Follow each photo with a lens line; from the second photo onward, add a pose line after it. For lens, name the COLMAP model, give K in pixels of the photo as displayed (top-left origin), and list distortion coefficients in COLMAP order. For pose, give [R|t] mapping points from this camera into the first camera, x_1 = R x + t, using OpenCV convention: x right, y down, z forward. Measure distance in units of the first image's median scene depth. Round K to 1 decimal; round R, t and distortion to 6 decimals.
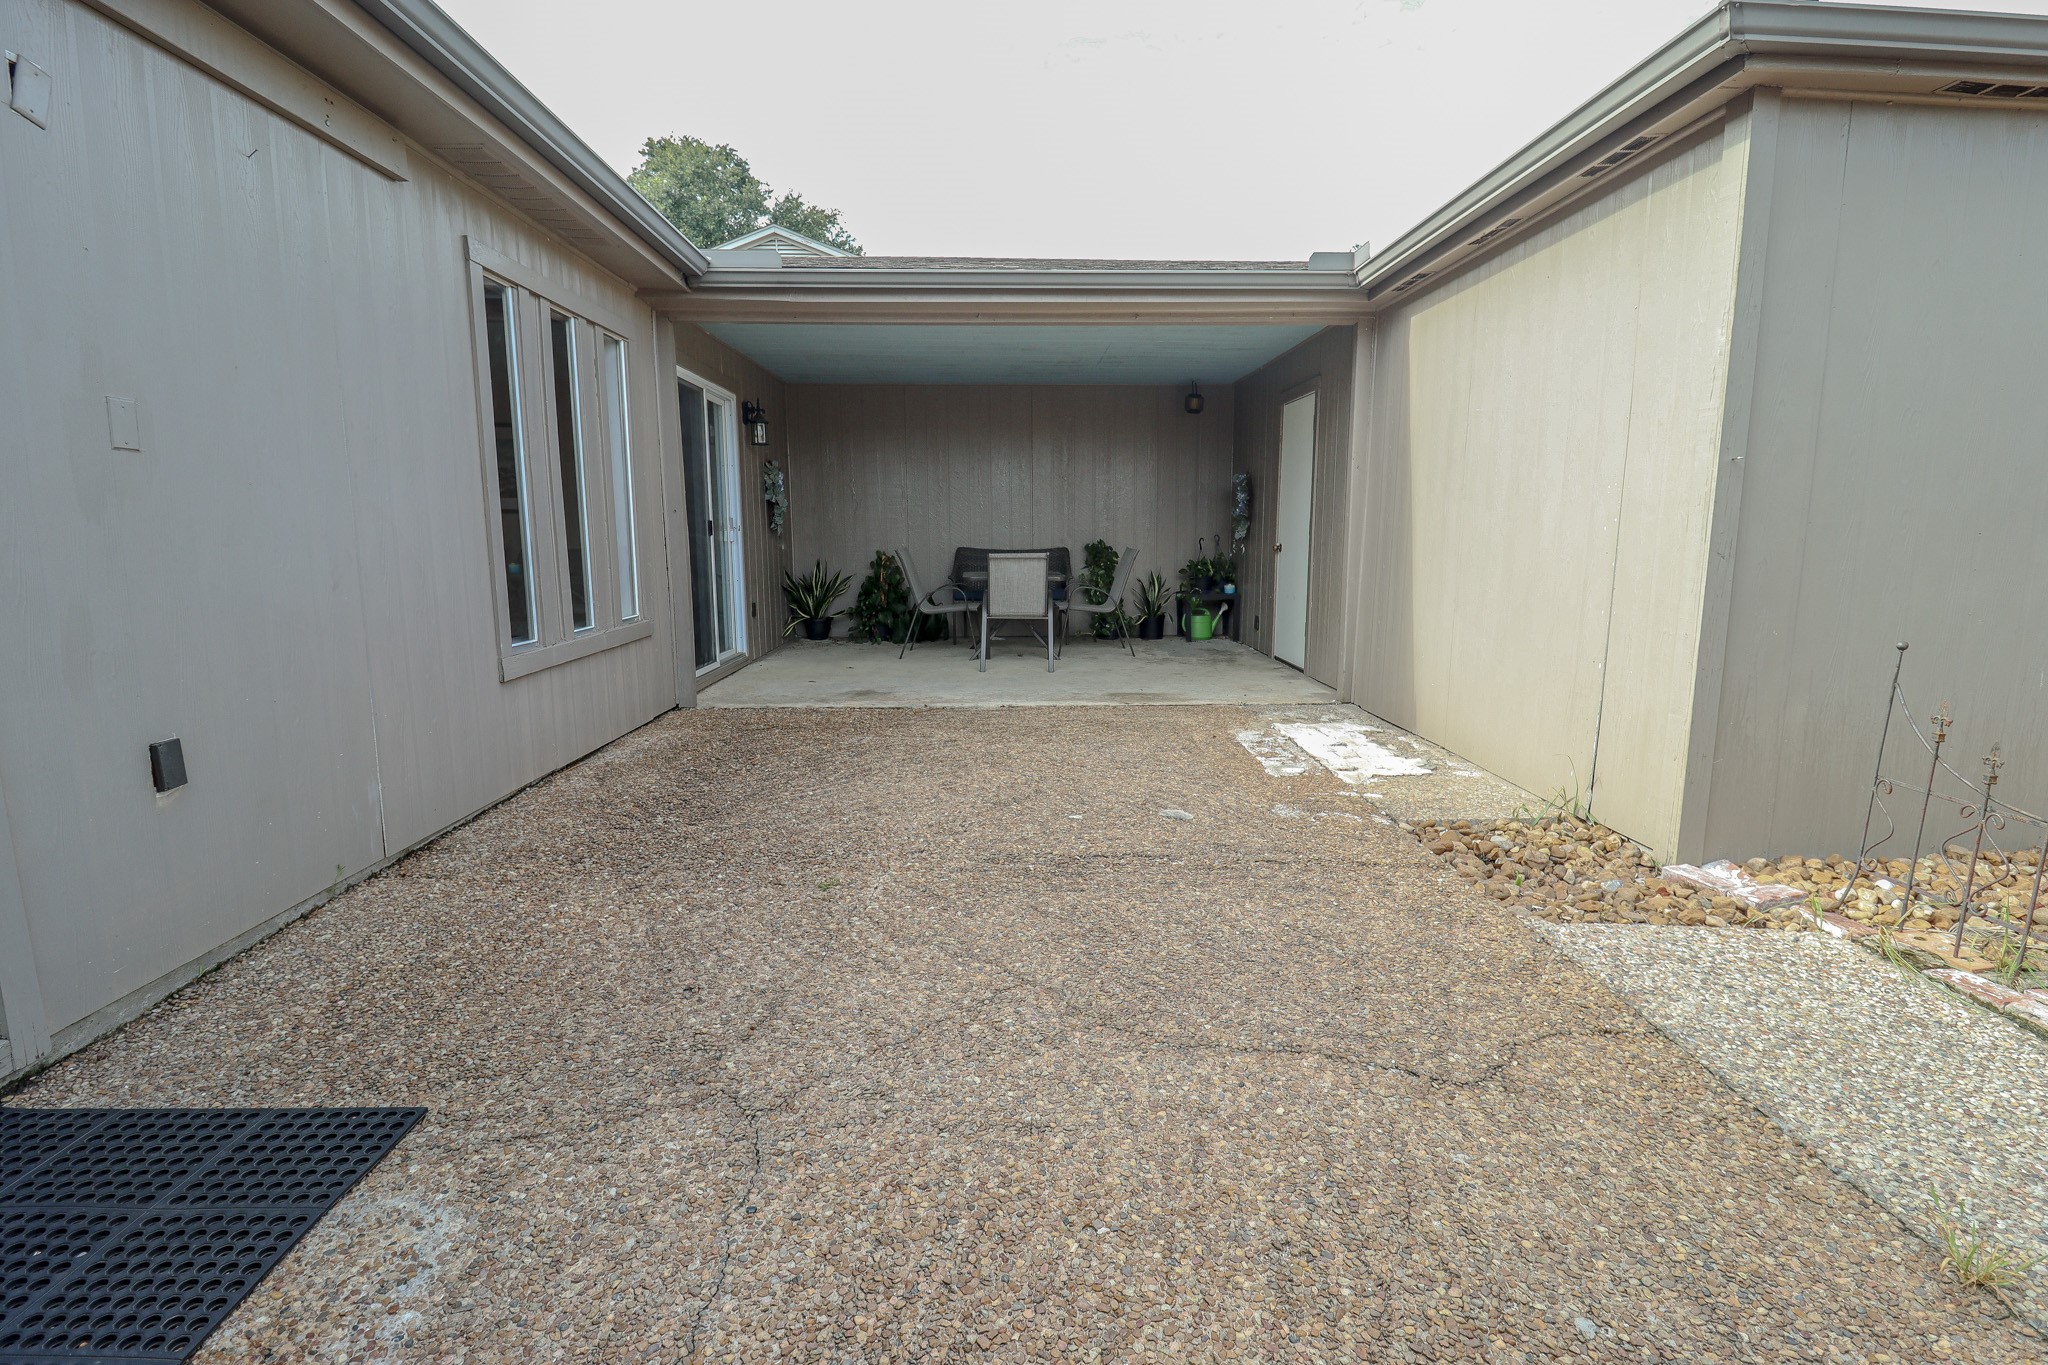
lens RADIAL K [[959.4, 0, 1030.2], [0, 959.4, 676.8], [0, 0, 1]] dist [0.003090, -0.013159]
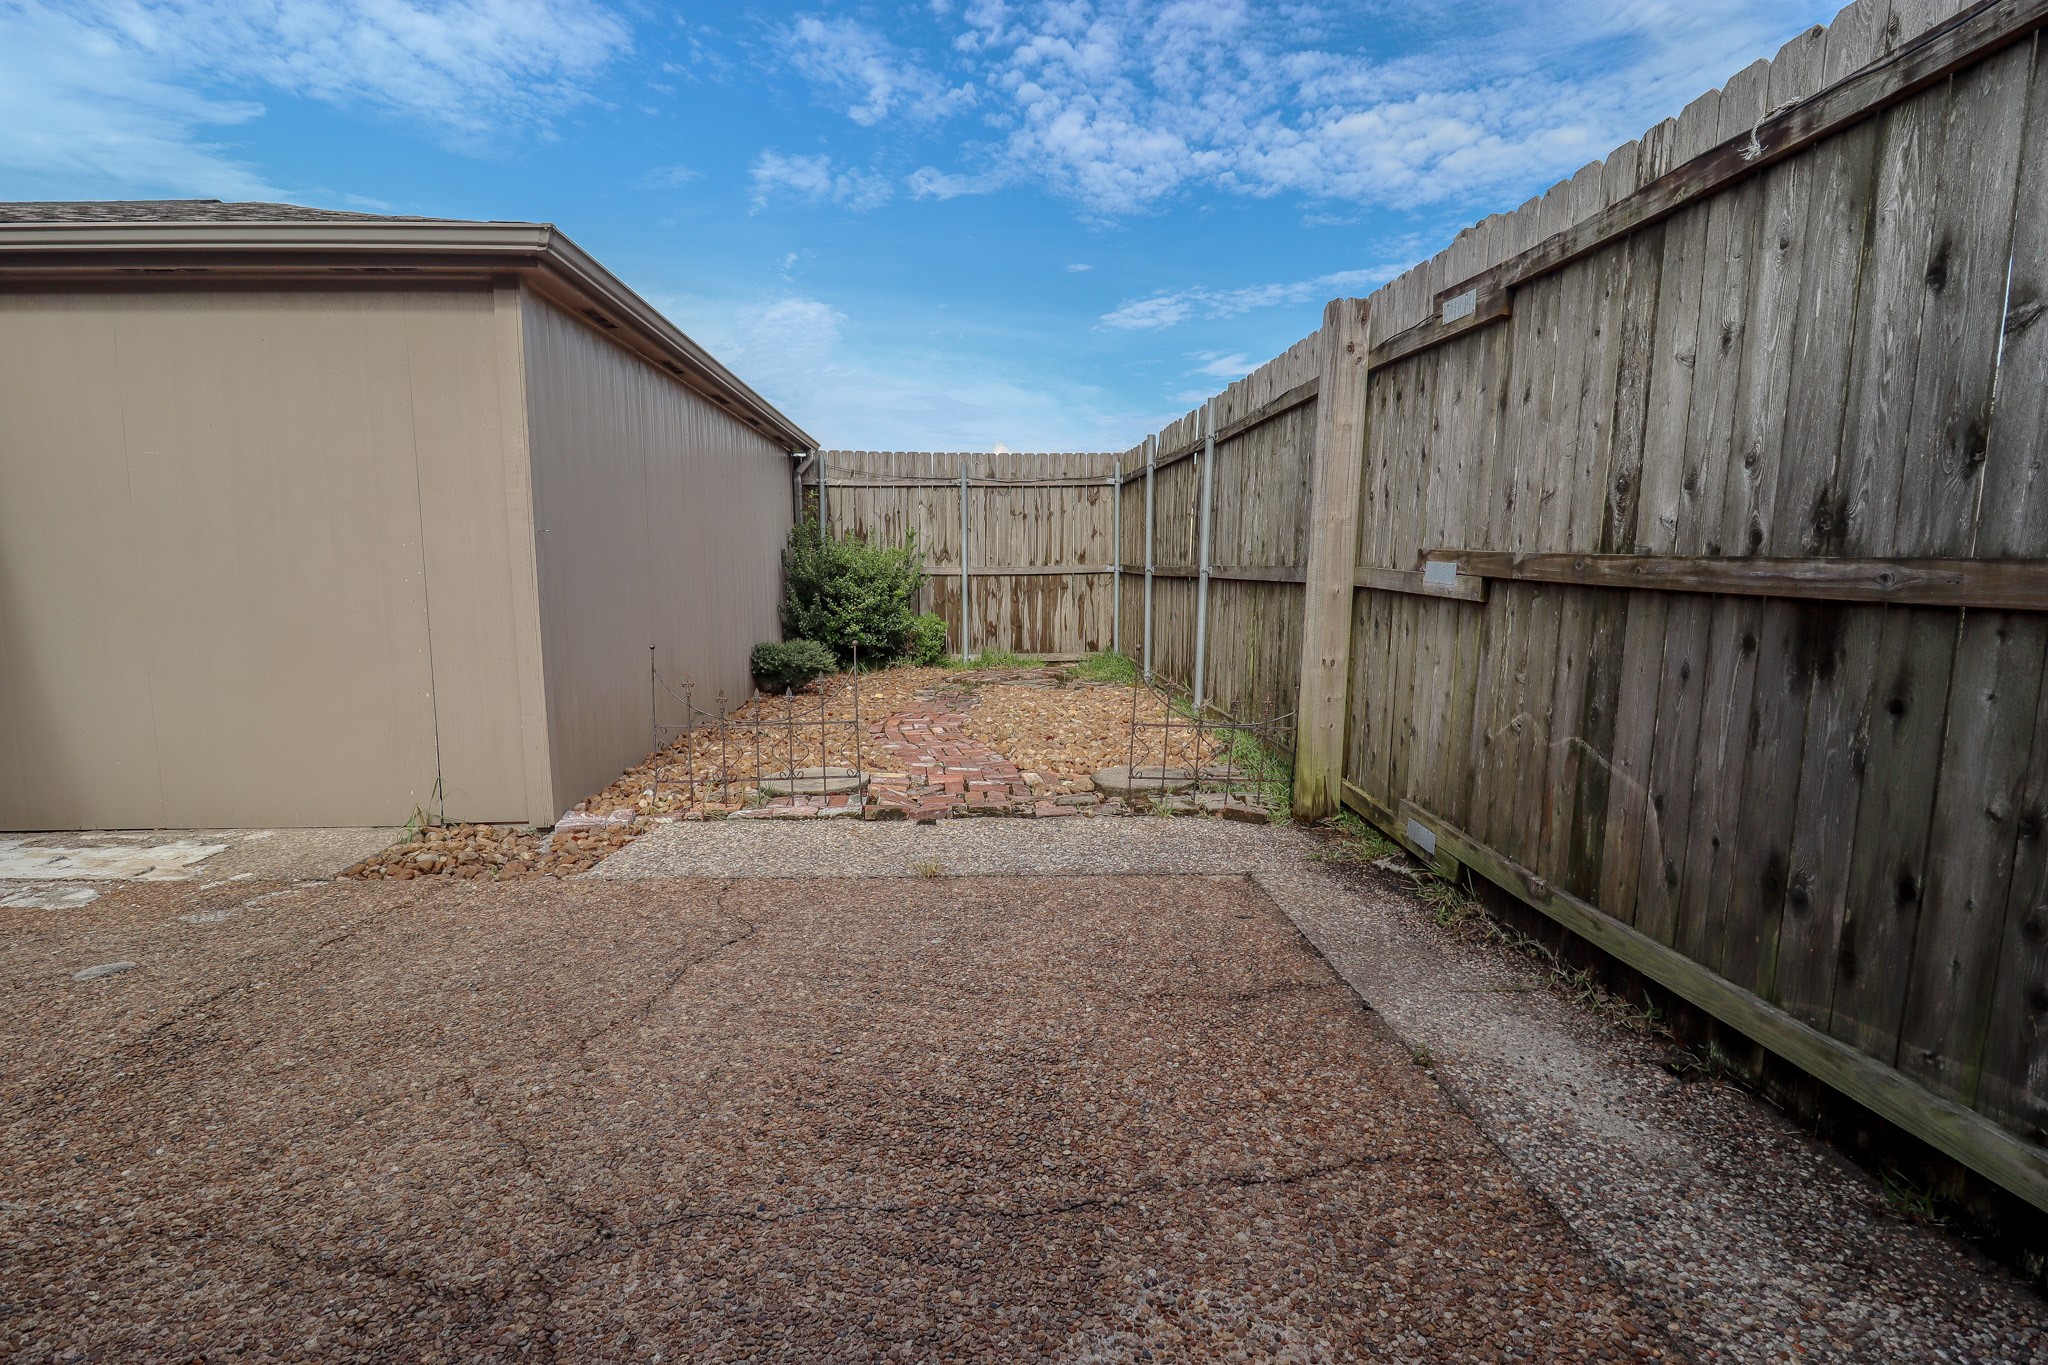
lens RADIAL K [[959.4, 0, 1030.2], [0, 959.4, 676.8], [0, 0, 1]] dist [0.003090, -0.013159]
pose [[-0.035320, -0.115246, 0.992709, -0.716638], [0.154782, 0.980712, 0.119360, -0.070457], [-0.987317, 0.157870, -0.016801, 0.330693]]
